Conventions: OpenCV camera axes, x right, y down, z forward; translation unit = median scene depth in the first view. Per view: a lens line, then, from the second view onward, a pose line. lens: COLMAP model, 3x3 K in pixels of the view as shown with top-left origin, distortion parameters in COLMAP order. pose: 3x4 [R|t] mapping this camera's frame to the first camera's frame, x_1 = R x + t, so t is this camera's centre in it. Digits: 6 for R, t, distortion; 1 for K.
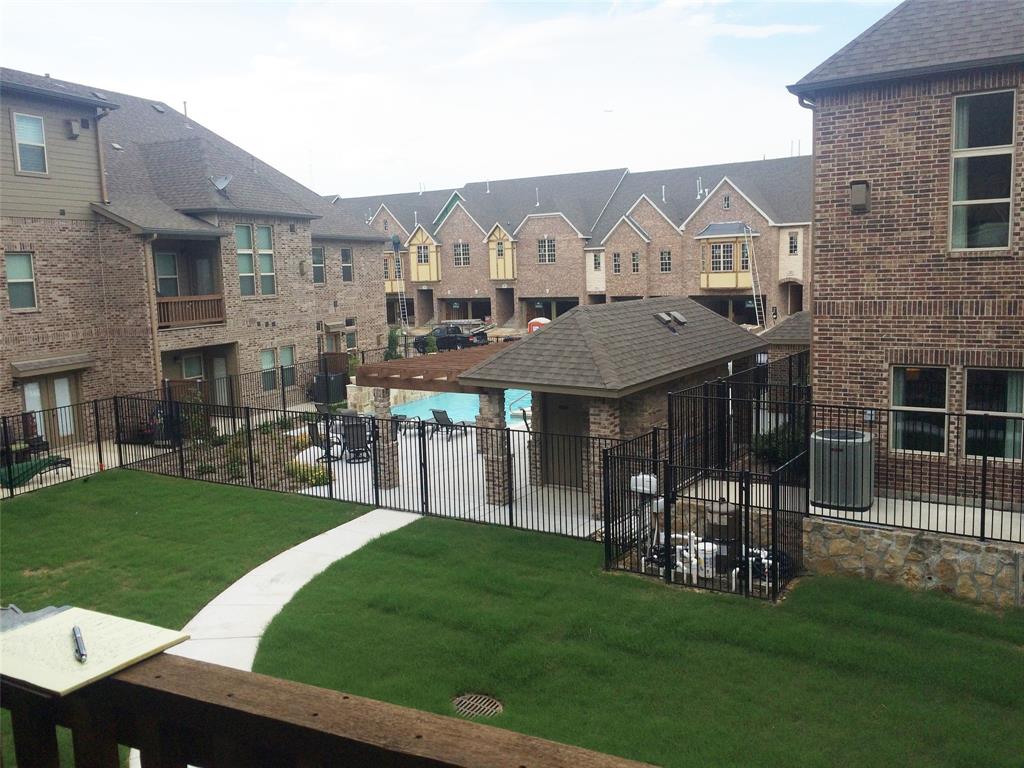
lens RADIAL K [[882.3, 0, 509.4], [0, 882.3, 381.8], [0, 0, 1]] dist [0.081621, -0.108119]
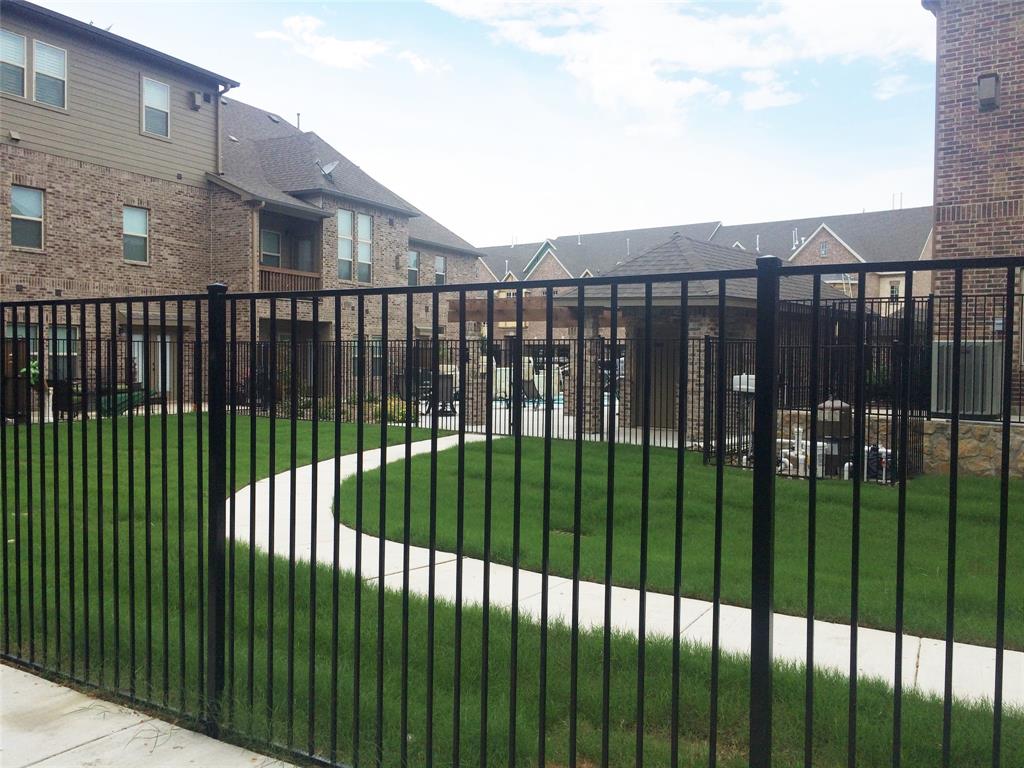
lens RADIAL K [[882.3, 0, 509.4], [0, 882.3, 381.8], [0, 0, 1]] dist [0.081621, -0.108119]
pose [[0.994711, 0.044416, -0.092618, -0.012263], [-0.053258, 0.994023, -0.095299, 0.197411], [0.087831, 0.099727, 0.991131, 0.035100]]
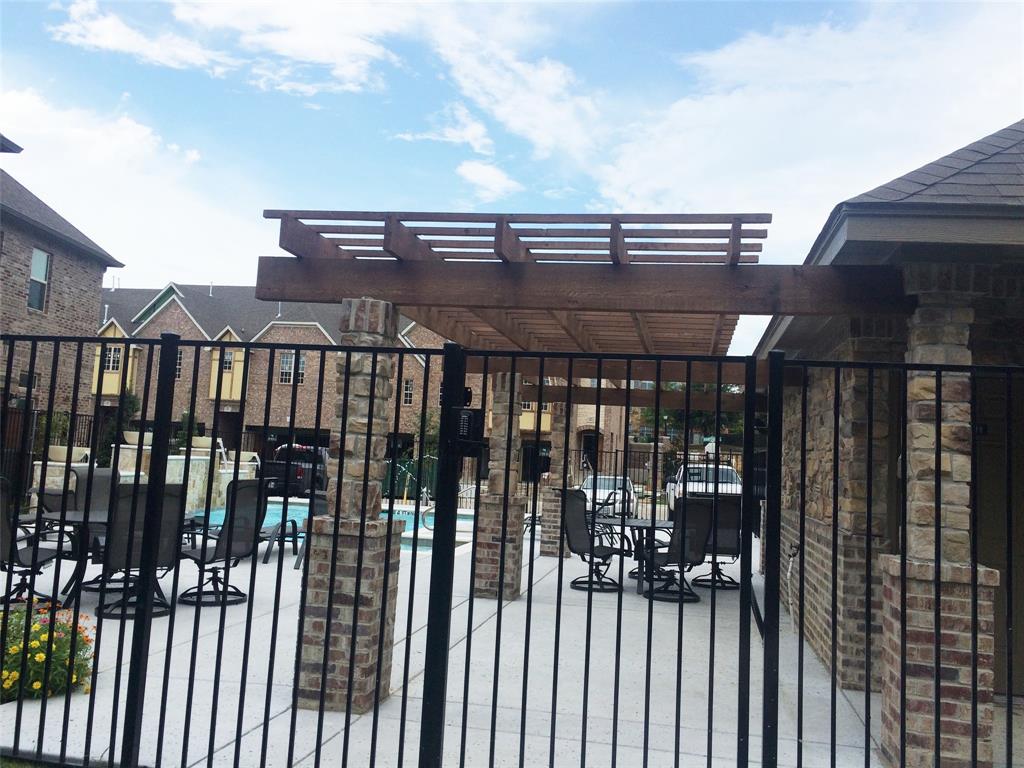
lens RADIAL K [[882.3, 0, 509.4], [0, 882.3, 381.8], [0, 0, 1]] dist [0.081621, -0.108119]
pose [[0.927708, 0.117028, 0.354489, -0.229765], [-0.040662, 0.975620, -0.215669, 0.100358], [-0.371085, 0.185664, 0.909849, 0.880697]]
